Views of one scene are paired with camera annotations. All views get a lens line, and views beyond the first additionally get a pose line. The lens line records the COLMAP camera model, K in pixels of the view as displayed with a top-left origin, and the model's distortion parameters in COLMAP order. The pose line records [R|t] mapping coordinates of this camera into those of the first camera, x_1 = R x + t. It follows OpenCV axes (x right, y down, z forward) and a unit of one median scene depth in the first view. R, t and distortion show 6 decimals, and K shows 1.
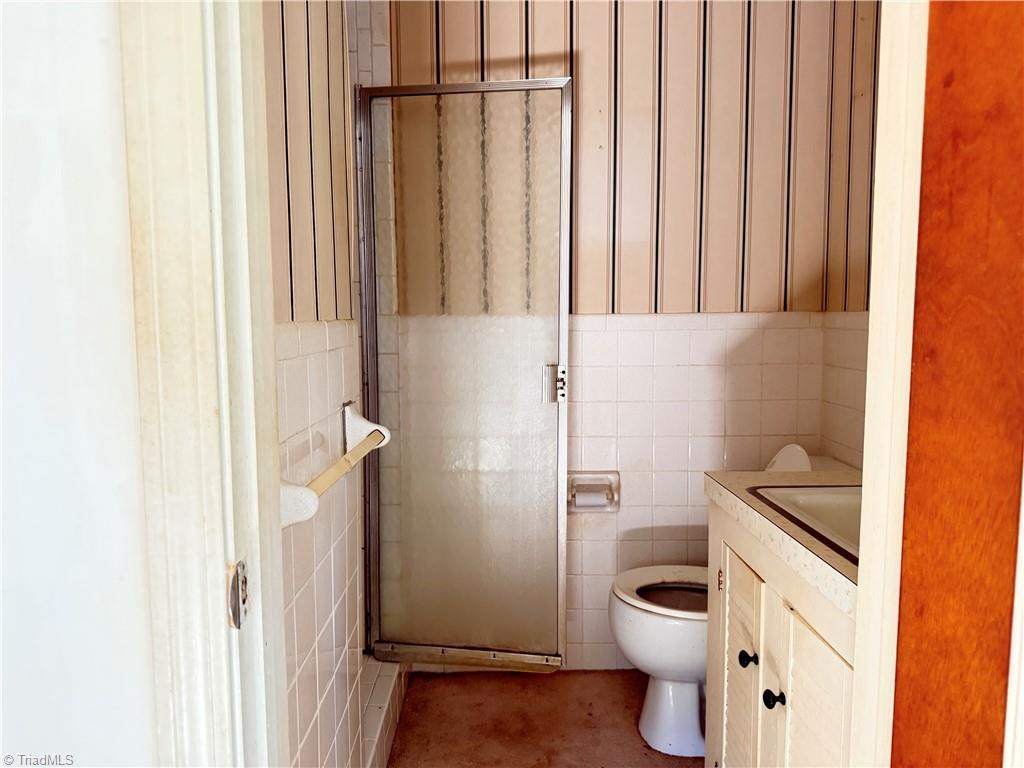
lens RADIAL K [[714.5, 0, 510.7], [0, 714.5, 381.9], [0, 0, 1]] dist [-0.009289, -0.001291]
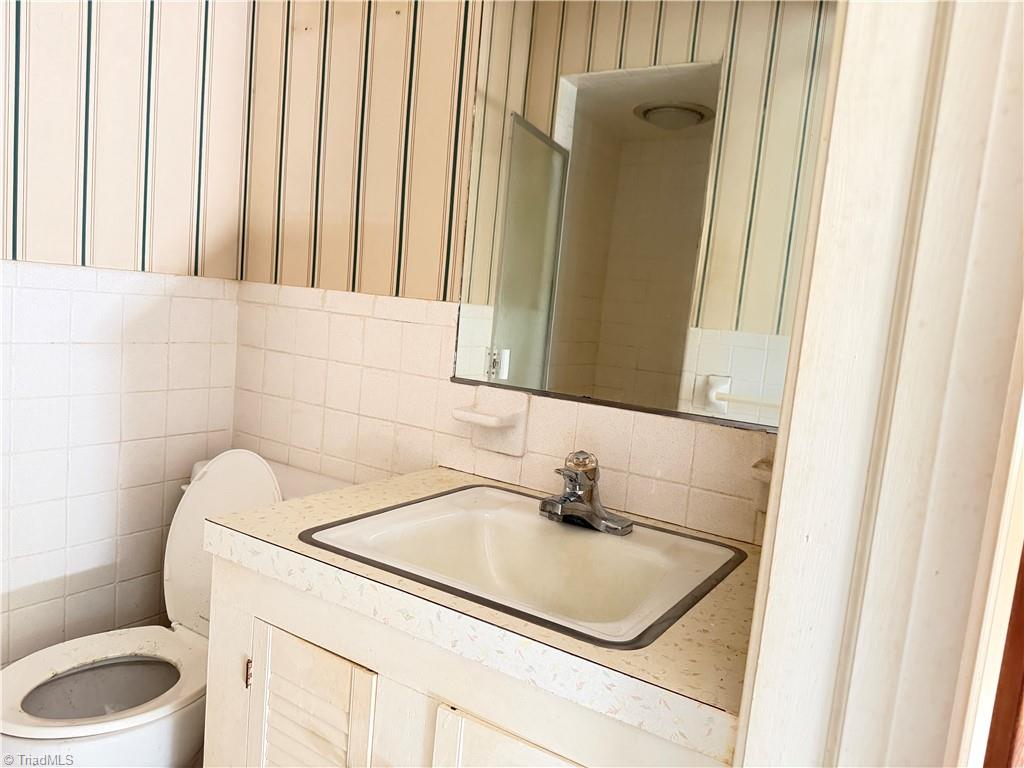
lens RADIAL K [[714.5, 0, 511.8], [0, 714.5, 388.8], [0, 0, 1]] dist [-0.009289, -0.001291]
pose [[0.552640, -0.036607, 0.832616, -0.079955], [-0.013261, 0.998522, 0.052704, -0.021189], [-0.833315, -0.040168, 0.551337, 0.279018]]
